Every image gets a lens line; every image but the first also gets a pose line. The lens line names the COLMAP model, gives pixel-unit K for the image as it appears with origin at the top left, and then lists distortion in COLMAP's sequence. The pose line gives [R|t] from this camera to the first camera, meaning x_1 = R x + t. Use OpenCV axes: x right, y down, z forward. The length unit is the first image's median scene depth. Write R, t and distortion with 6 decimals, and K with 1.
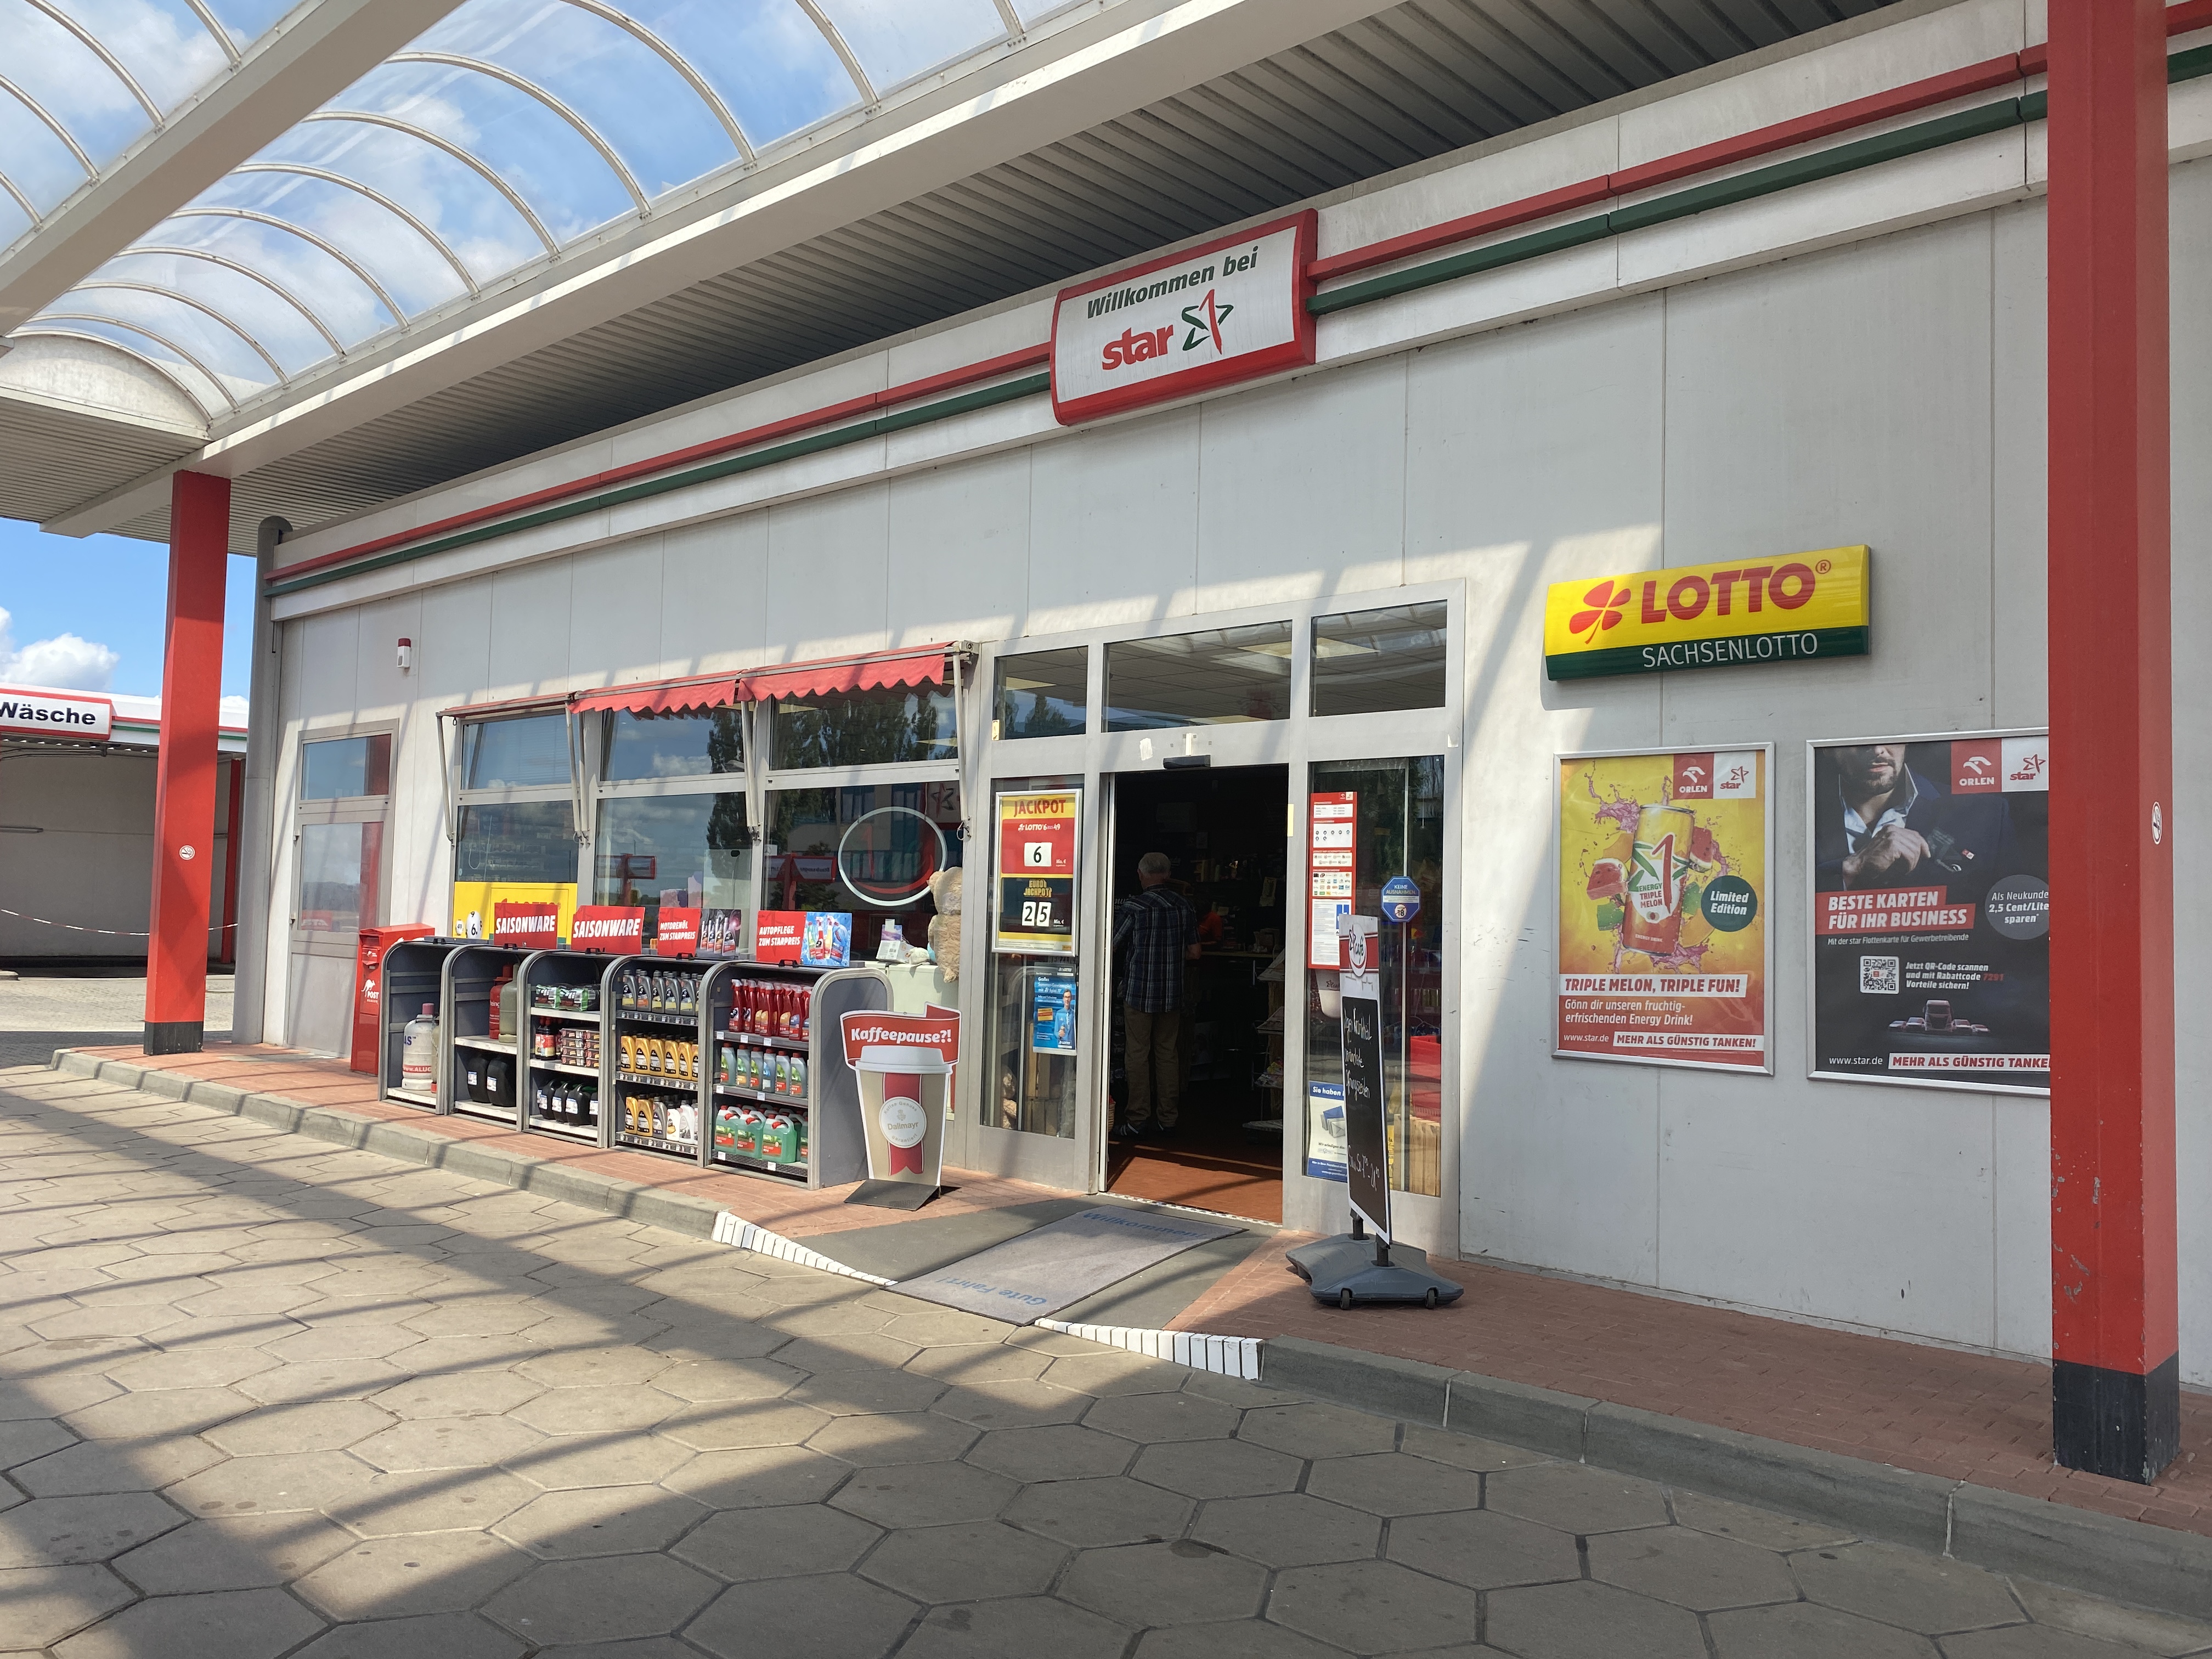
lens RADIAL K [[1674.6, 0, 1106.0], [0, 1674.6, 829.5], [0, 0, 1]] dist [0.155478, 0.001666]
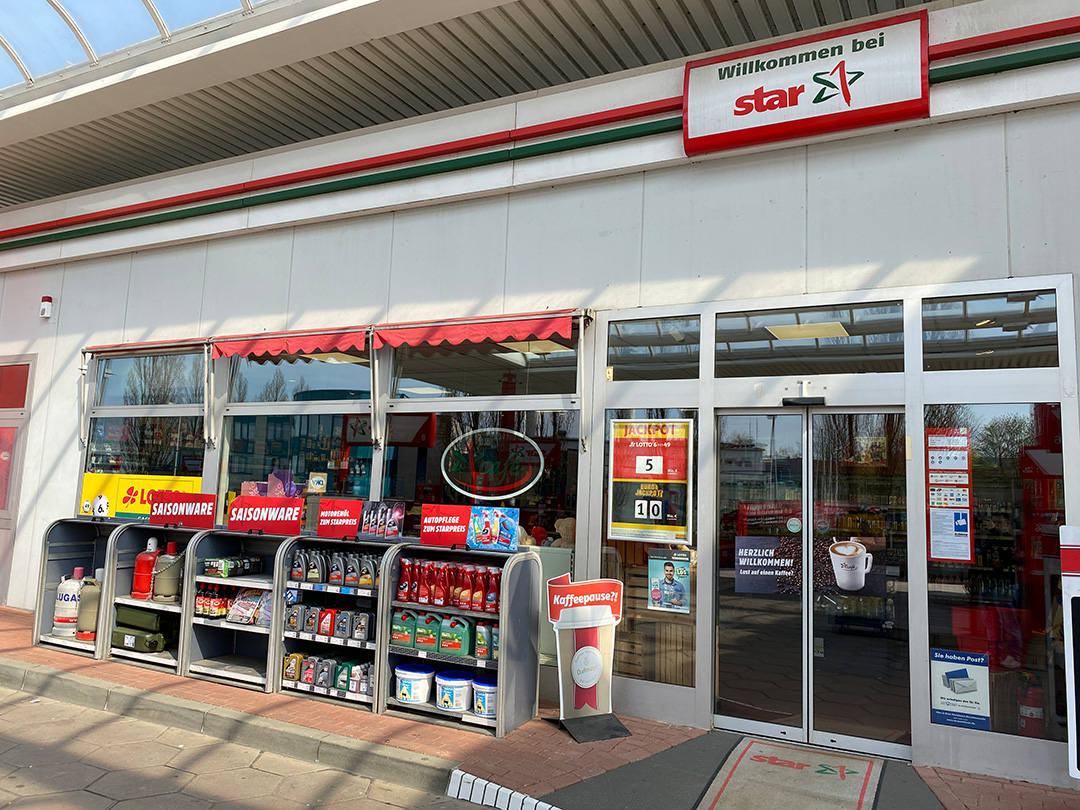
lens RADIAL K [[818.0, 0, 539.7], [0, 818.0, 390.4], [0, 0, 1]] dist [0.103528, -0.110913]
pose [[0.964944, 0.044602, 0.258637, -0.301235], [-0.027229, 0.997149, -0.070370, 0.003233], [-0.261039, 0.060861, 0.963408, 0.381617]]
